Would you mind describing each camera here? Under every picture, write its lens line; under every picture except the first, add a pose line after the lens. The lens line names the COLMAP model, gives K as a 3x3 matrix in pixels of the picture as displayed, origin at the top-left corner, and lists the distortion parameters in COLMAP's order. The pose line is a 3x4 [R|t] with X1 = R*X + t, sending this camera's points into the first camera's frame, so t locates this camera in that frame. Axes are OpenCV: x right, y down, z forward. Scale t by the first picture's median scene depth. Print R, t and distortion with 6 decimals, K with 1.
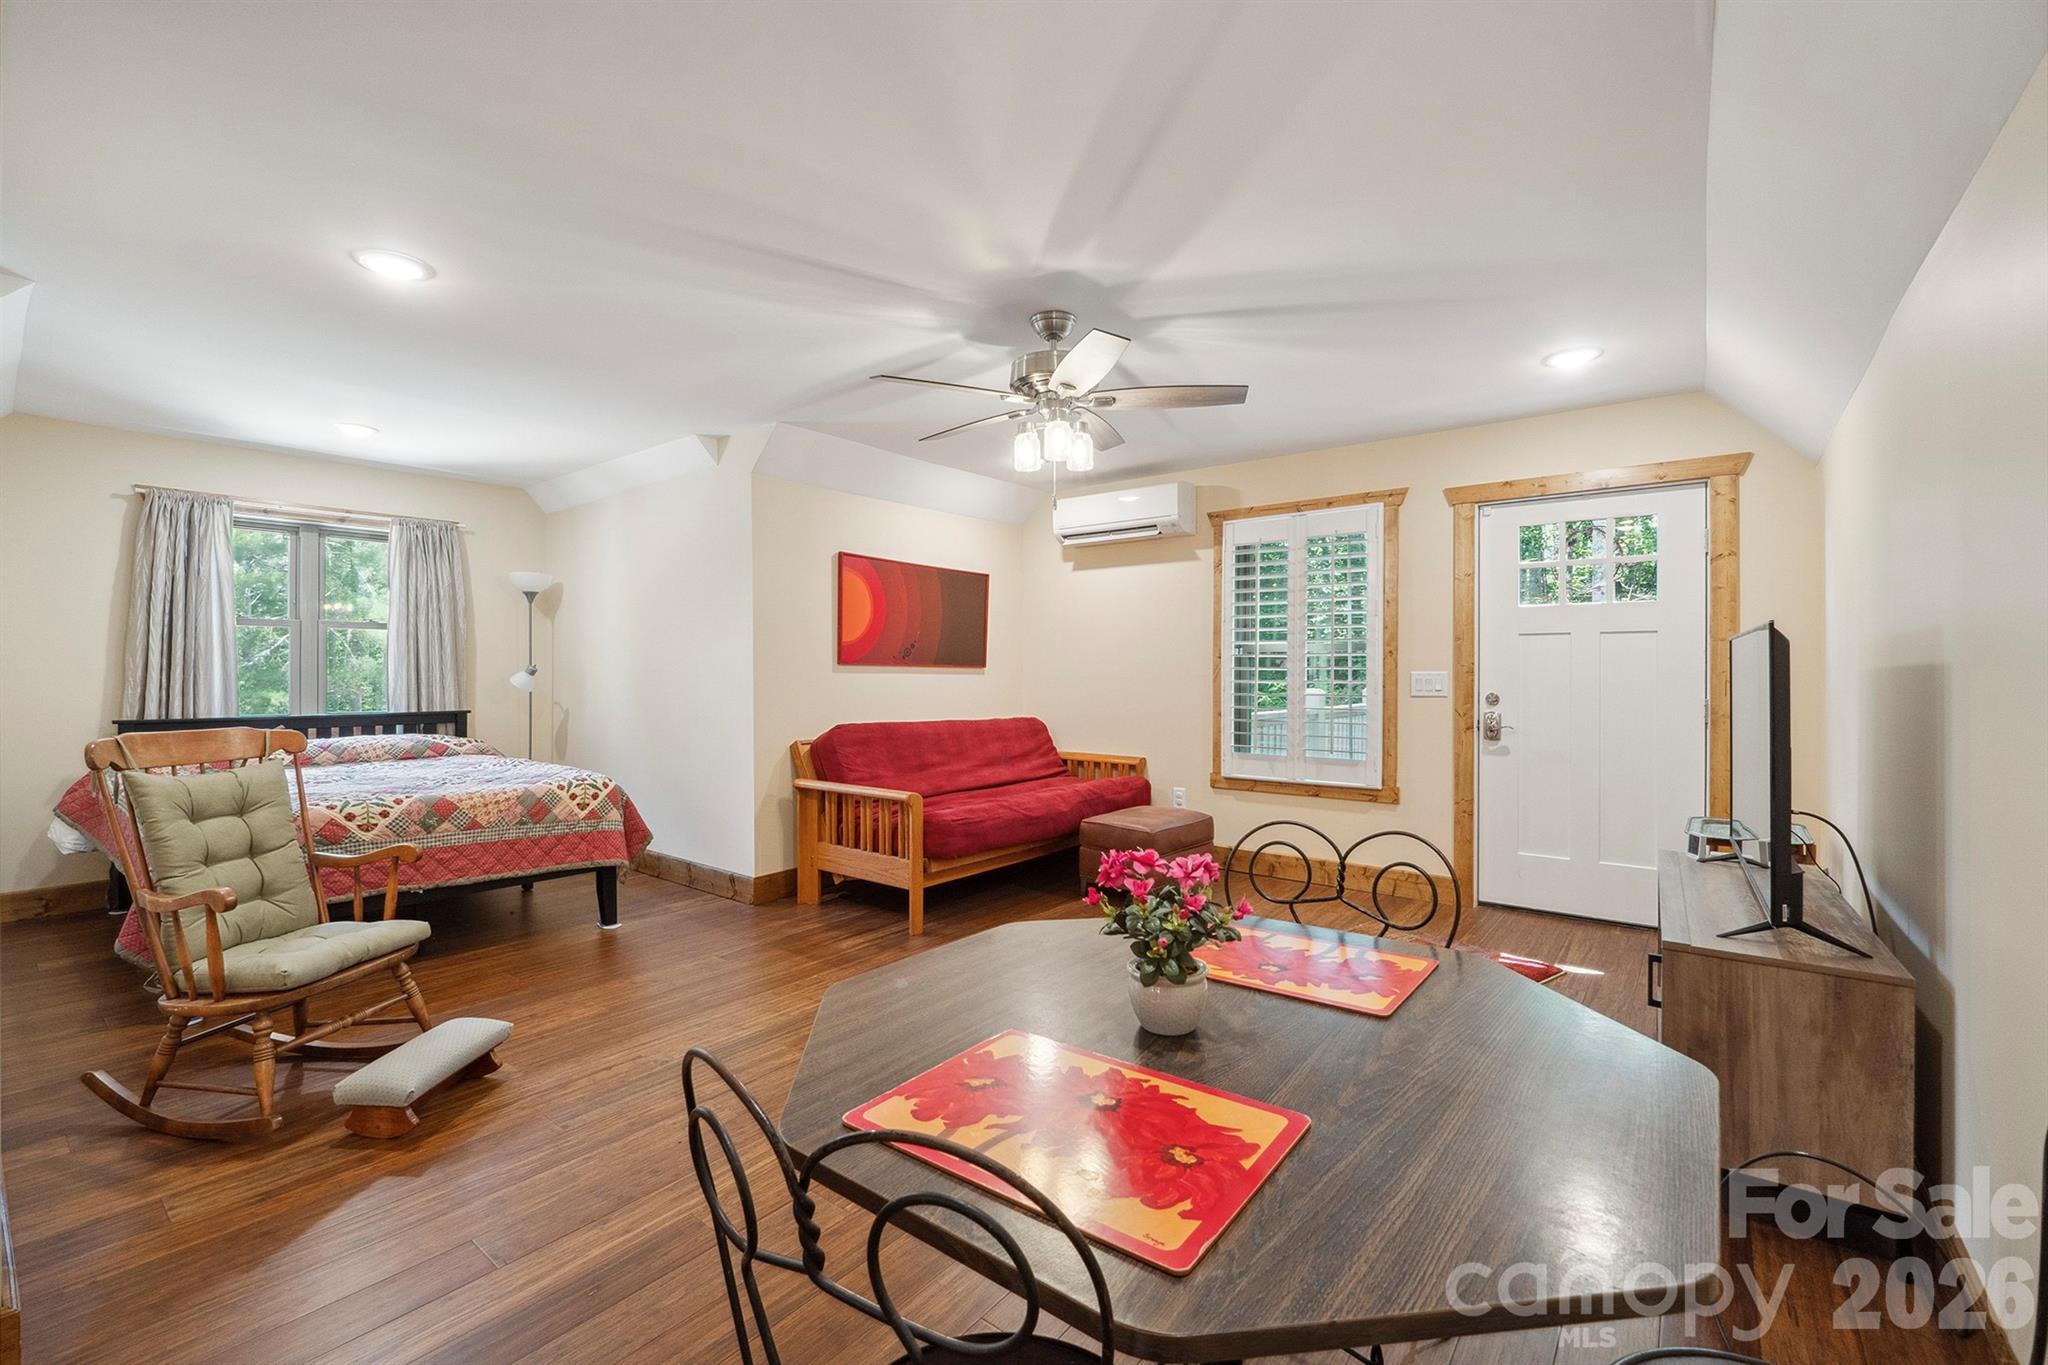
lens RADIAL K [[866.0, 0, 1014.5], [0, 866.0, 681.6], [0, 0, 1]] dist [-0.005975, -0.000324]
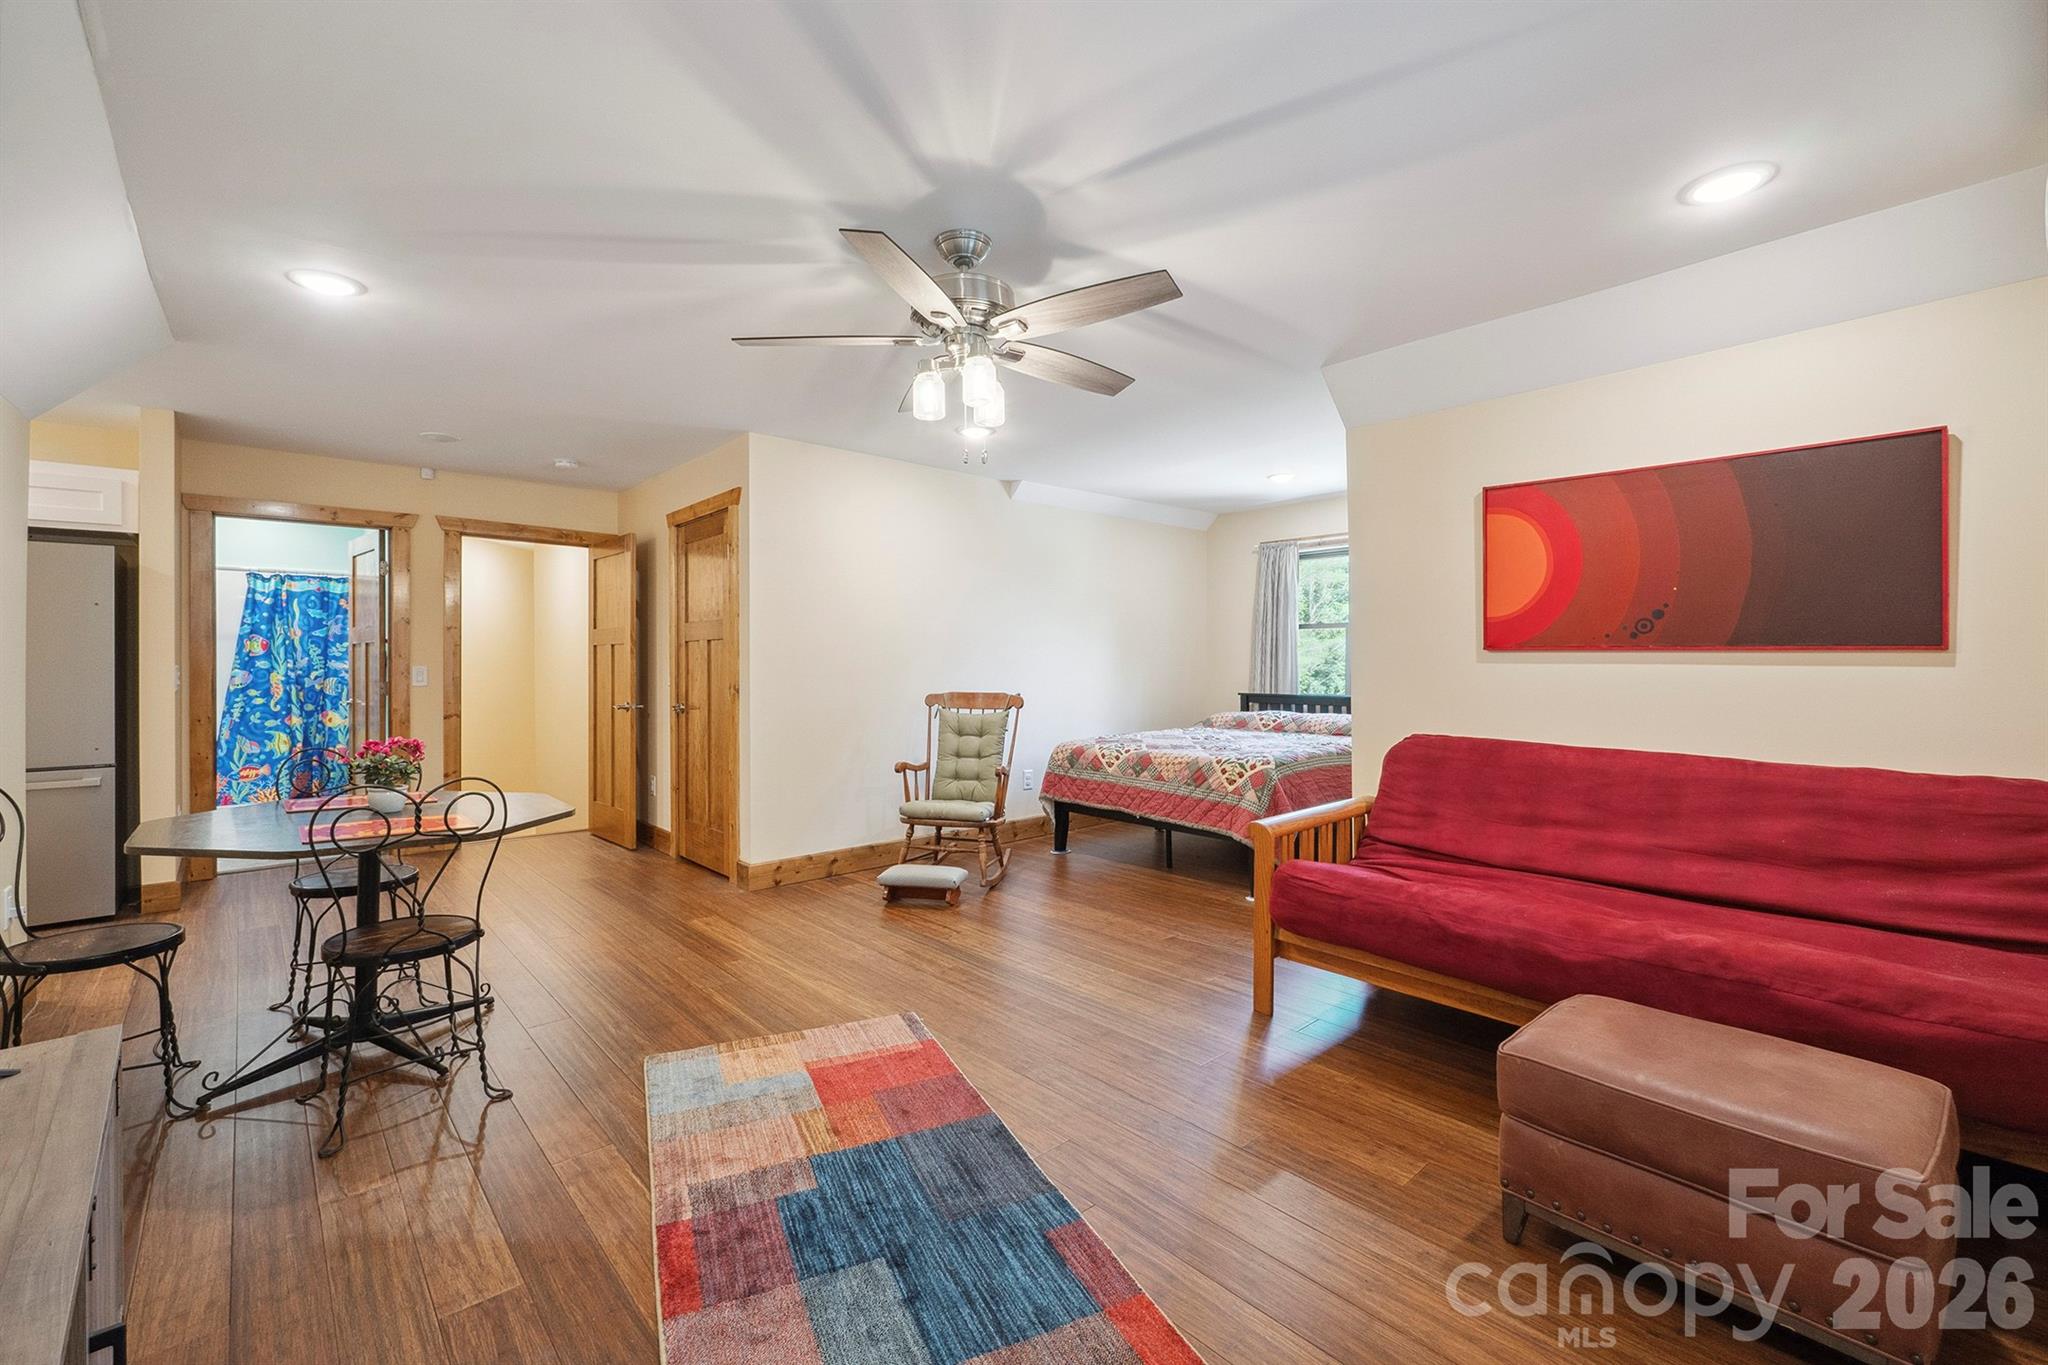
lens RADIAL K [[866.0, 0, 1031.6], [0, 866.0, 662.5], [0, 0, 1]] dist [-0.005975, -0.000324]
pose [[-0.166009, -0.000353, -0.986124, 0.667354], [-0.006695, 0.999977, 0.000769, -0.010675], [0.986101, 0.006730, -0.166008, 0.938028]]
